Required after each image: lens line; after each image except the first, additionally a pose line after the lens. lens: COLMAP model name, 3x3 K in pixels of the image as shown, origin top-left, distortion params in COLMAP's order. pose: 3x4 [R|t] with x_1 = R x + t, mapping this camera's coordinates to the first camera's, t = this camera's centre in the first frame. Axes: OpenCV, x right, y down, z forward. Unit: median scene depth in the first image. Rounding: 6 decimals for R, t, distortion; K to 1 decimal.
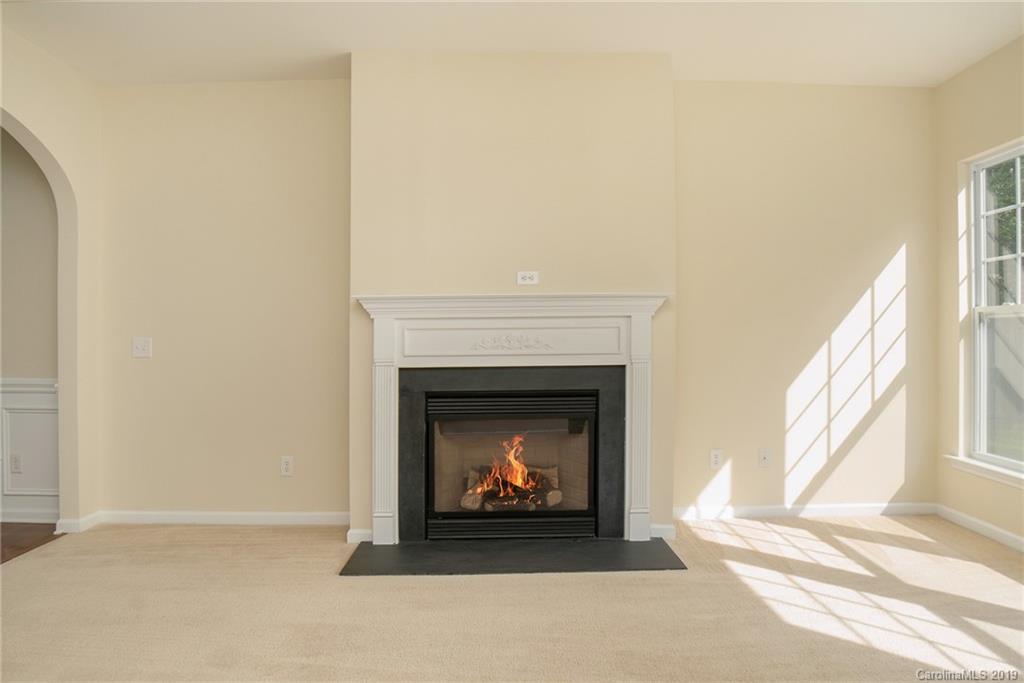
lens RADIAL K [[596.2, 0, 509.7], [0, 596.2, 332.5], [0, 0, 1]] dist [-0.057780, 0.000604]
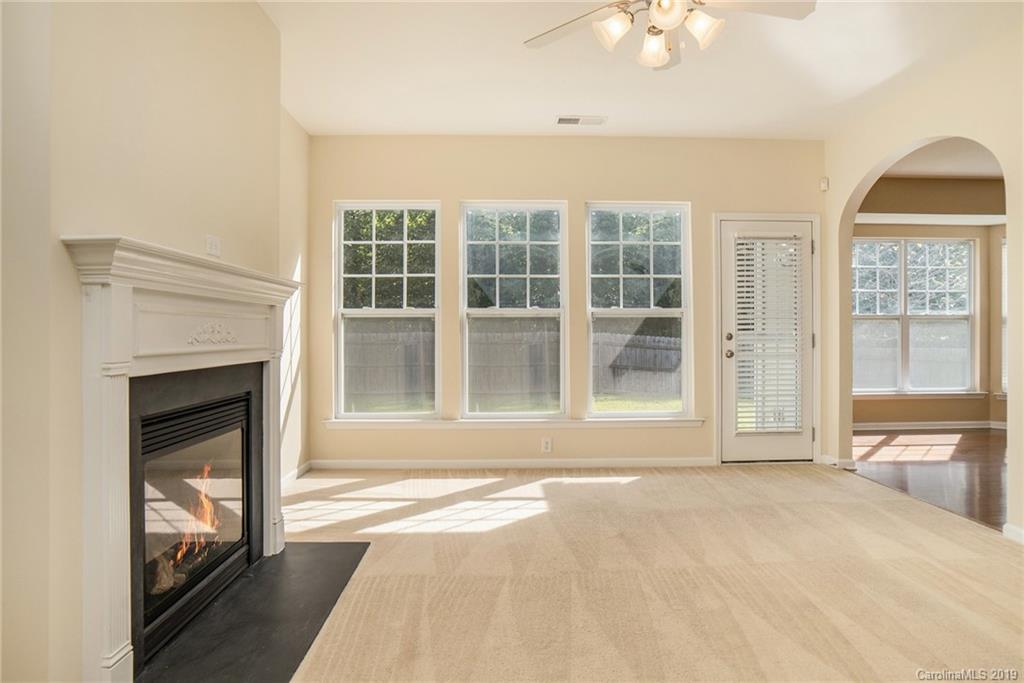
lens RADIAL K [[636.4, 0, 512.6], [0, 636.4, 327.9], [0, 0, 1]] dist [-0.254743, -0.000049]
pose [[-0.003848, 0.006696, 0.999970, -0.692099], [0.003738, 0.999971, -0.006681, 0.018817], [-0.999986, 0.003712, -0.003873, 0.649214]]
